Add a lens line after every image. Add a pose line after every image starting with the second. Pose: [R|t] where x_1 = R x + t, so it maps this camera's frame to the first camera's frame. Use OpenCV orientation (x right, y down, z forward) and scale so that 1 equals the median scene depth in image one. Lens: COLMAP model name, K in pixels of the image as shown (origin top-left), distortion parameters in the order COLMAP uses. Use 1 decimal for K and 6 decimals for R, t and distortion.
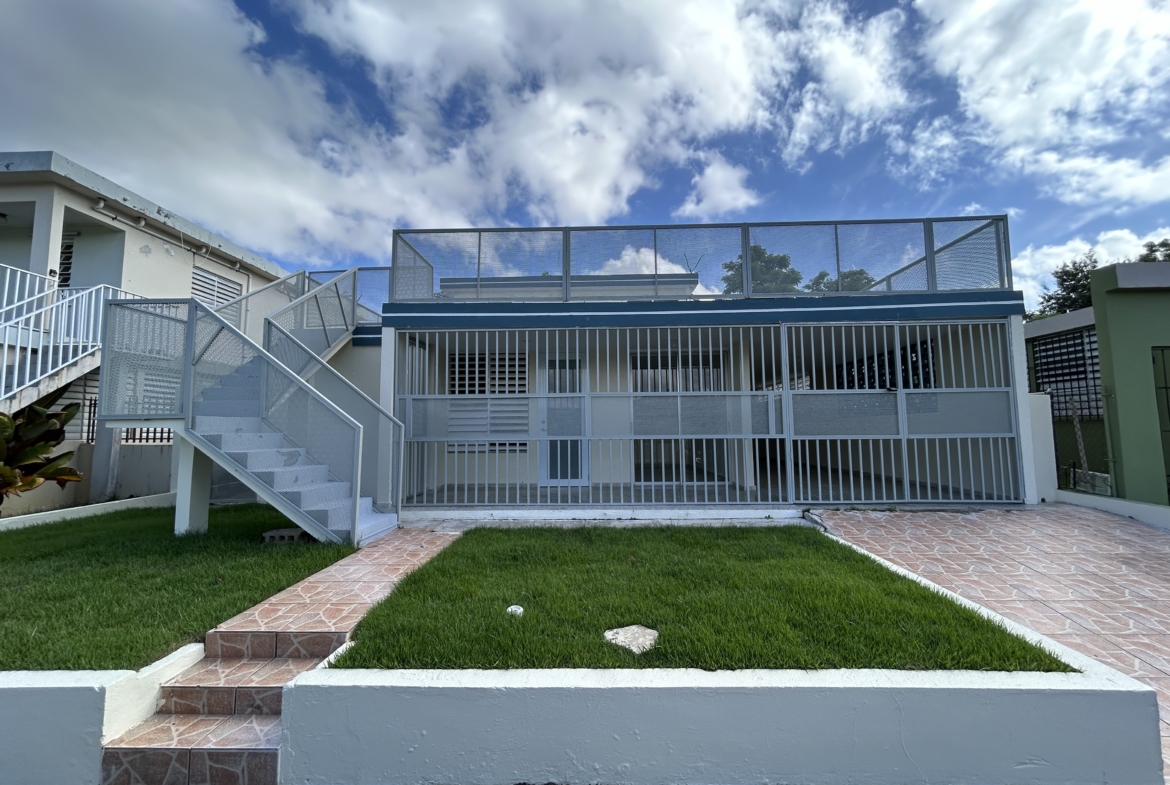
lens RADIAL K [[474.3, 0, 580.7], [0, 474.3, 386.1], [0, 0, 1]] dist [-0.000588, 0.000619]
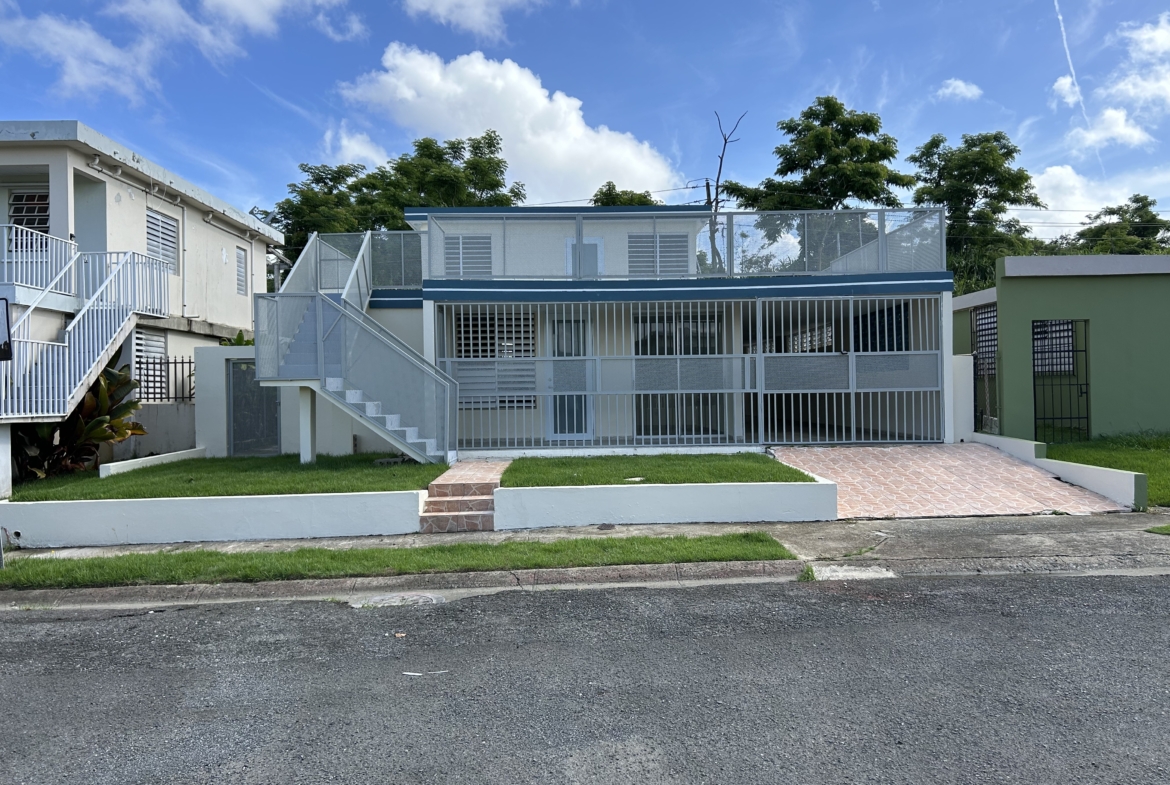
lens RADIAL K [[880.8, 0, 583.4], [0, 880.8, 392.5], [0, 0, 1]] dist [0.037612, -0.009199]
pose [[0.998488, -0.005465, 0.054698, -0.137870], [0.000357, 0.995669, 0.092968, -0.096520], [-0.054970, -0.092808, 0.994166, -1.171019]]
